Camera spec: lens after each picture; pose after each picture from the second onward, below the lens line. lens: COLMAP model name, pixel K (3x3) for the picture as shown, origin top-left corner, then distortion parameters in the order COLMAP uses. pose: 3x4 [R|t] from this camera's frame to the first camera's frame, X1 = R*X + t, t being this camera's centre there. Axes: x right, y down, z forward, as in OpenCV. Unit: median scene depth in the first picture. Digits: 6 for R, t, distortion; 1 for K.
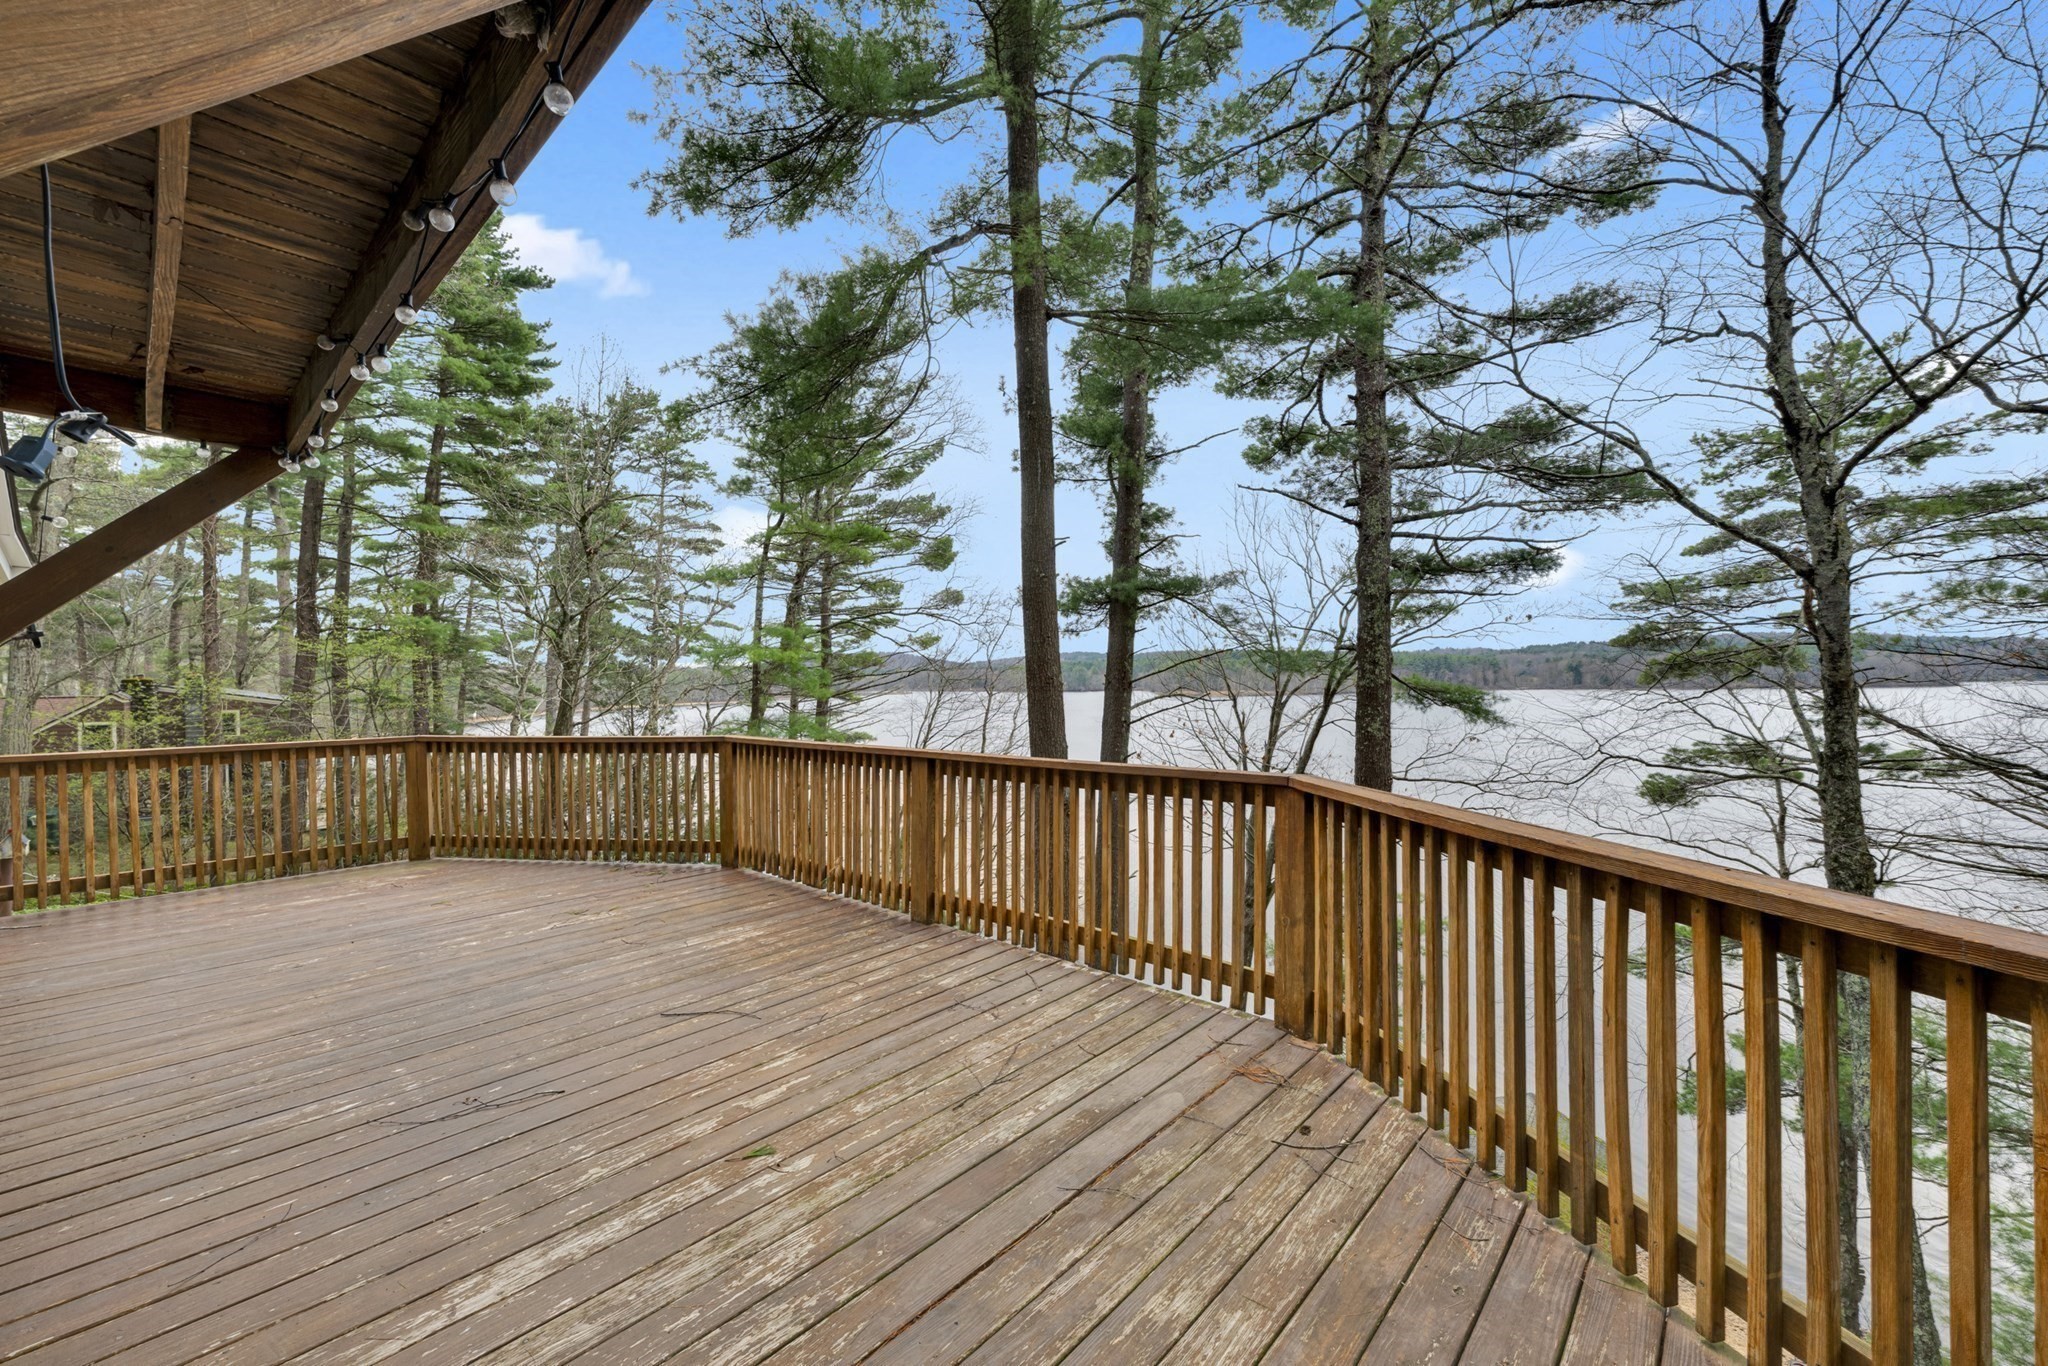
lens RADIAL K [[821.8, 0, 1015.7], [0, 821.8, 678.3], [0, 0, 1]] dist [-0.000657, -0.000214]
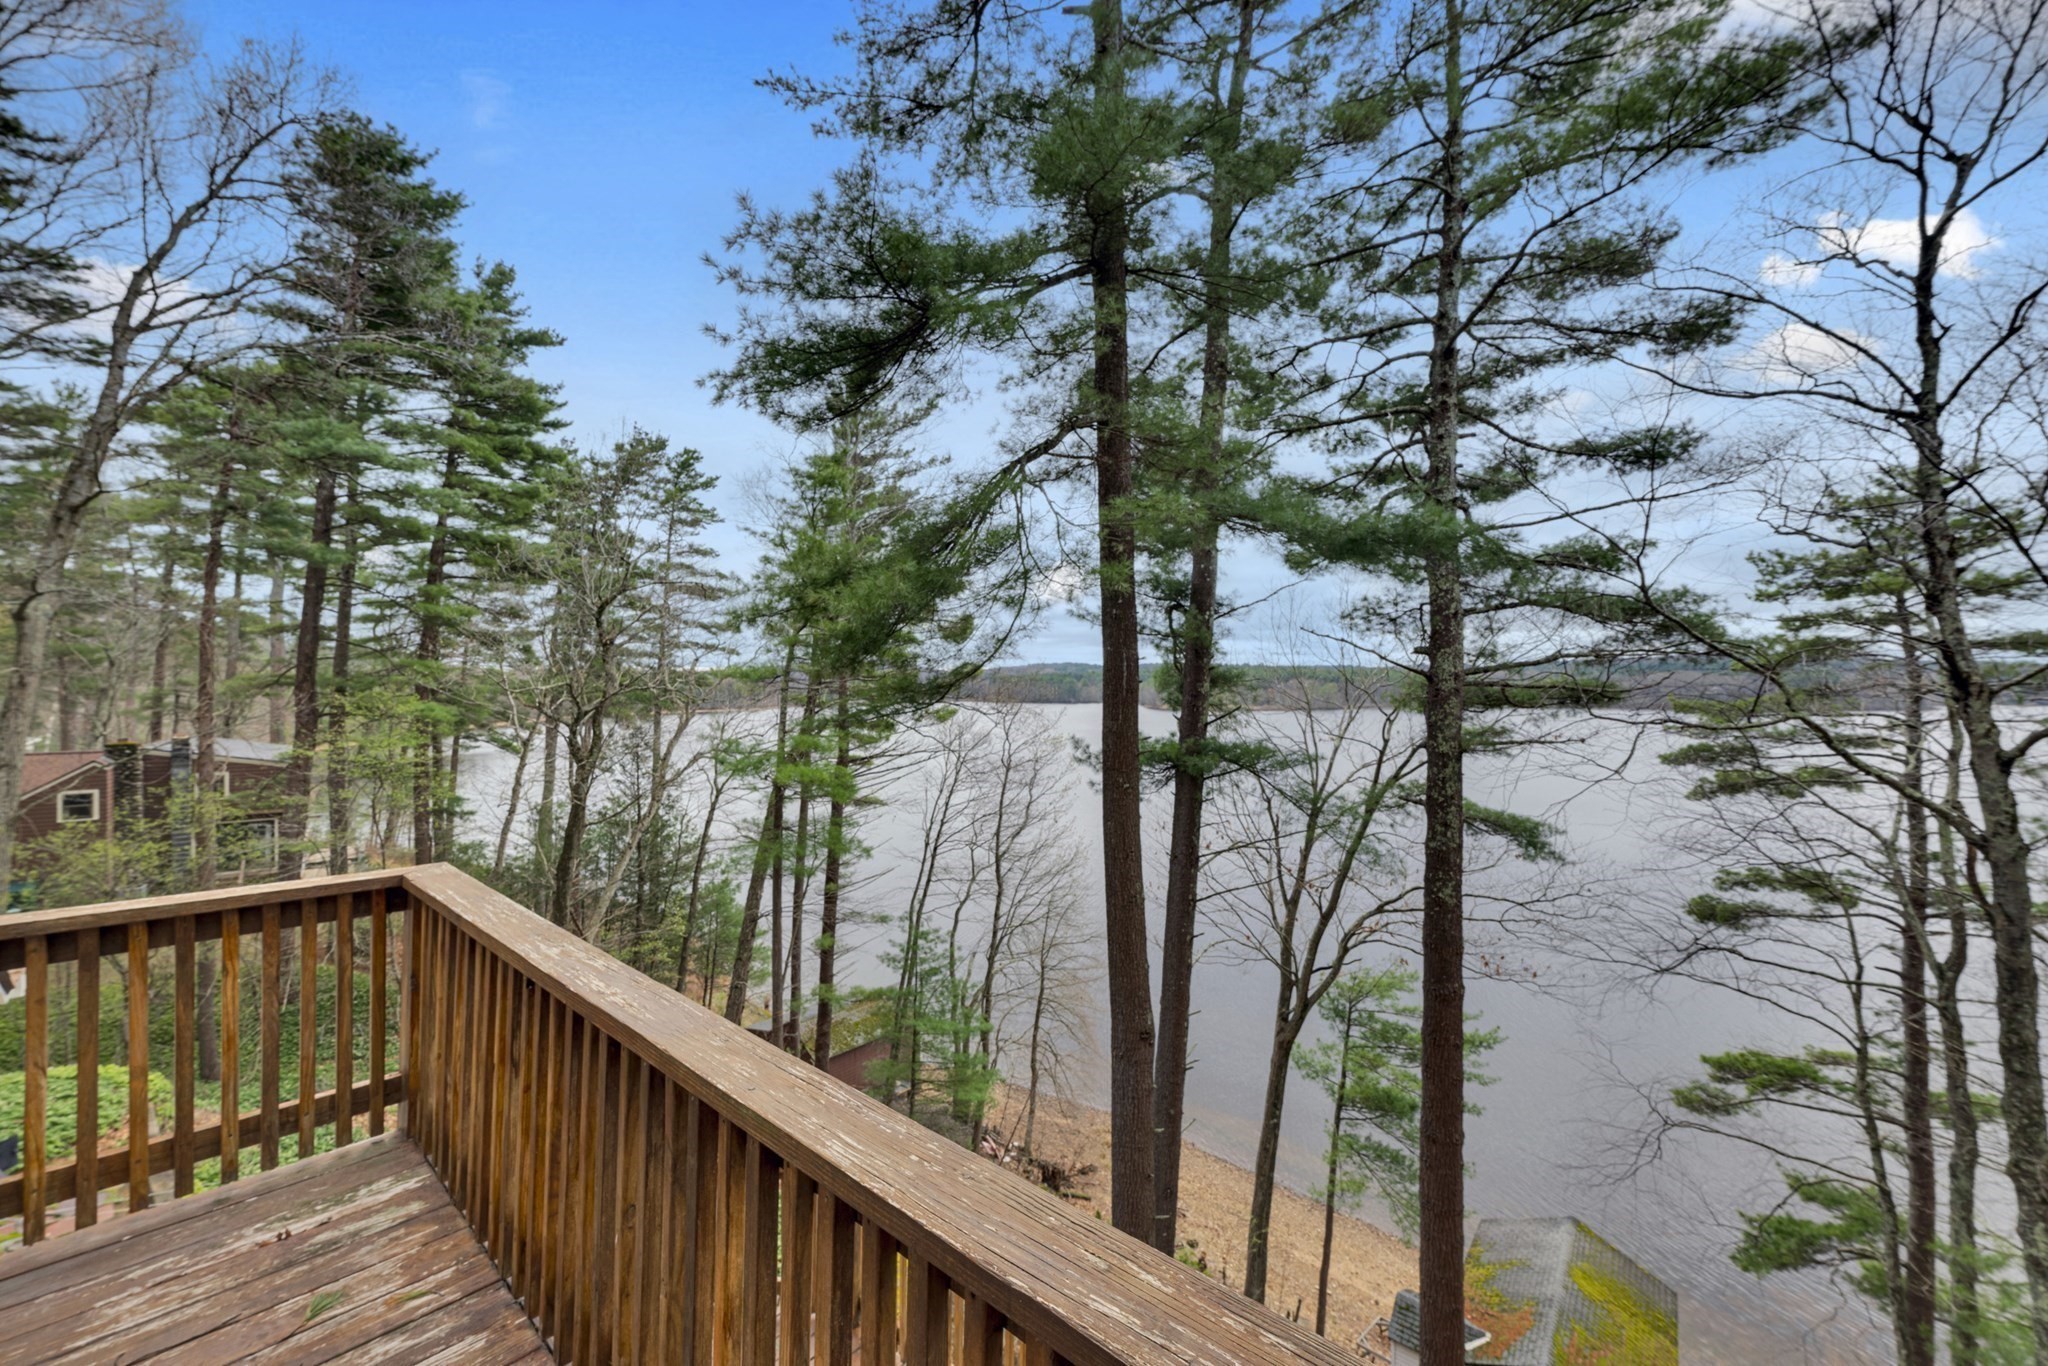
lens RADIAL K [[821.8, 0, 1025.3], [0, 821.8, 698.2], [0, 0, 1]] dist [-0.000657, -0.000214]
pose [[0.999847, 0.011609, 0.013050, -0.049101], [-0.011491, 0.999893, -0.009084, -0.110803], [-0.013154, 0.008933, 0.999874, 0.037968]]
